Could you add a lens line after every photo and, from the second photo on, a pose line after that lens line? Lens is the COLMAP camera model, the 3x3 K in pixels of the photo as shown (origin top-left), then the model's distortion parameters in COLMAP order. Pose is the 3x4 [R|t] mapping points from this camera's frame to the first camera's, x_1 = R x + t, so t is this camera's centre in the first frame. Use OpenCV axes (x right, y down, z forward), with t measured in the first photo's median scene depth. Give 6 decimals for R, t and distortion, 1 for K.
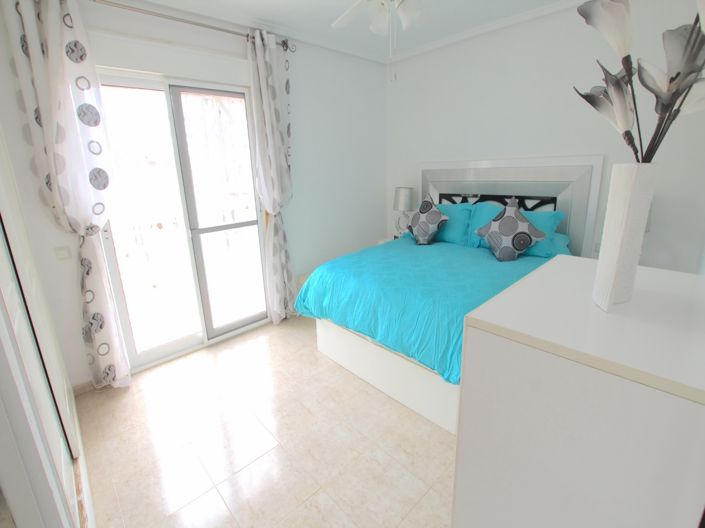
lens RADIAL K [[332.6, 0, 348.3], [0, 332.6, 259.9], [0, 0, 1]] dist [-0.029160, 0.003662]
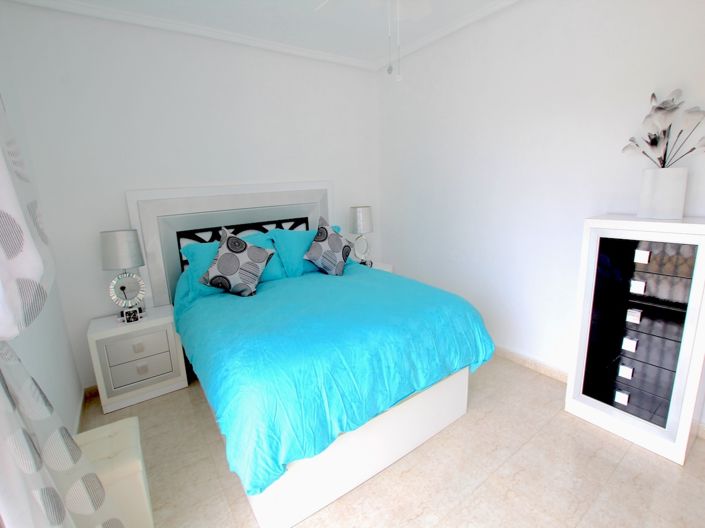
lens RADIAL K [[332.6, 0, 349.3], [0, 332.6, 262.9], [0, 0, 1]] dist [-0.029160, 0.003662]
pose [[0.120286, -0.188104, 0.974755, -0.487933], [0.307391, 0.940686, 0.143597, -0.159042], [-0.943950, 0.282359, 0.170973, 0.695569]]
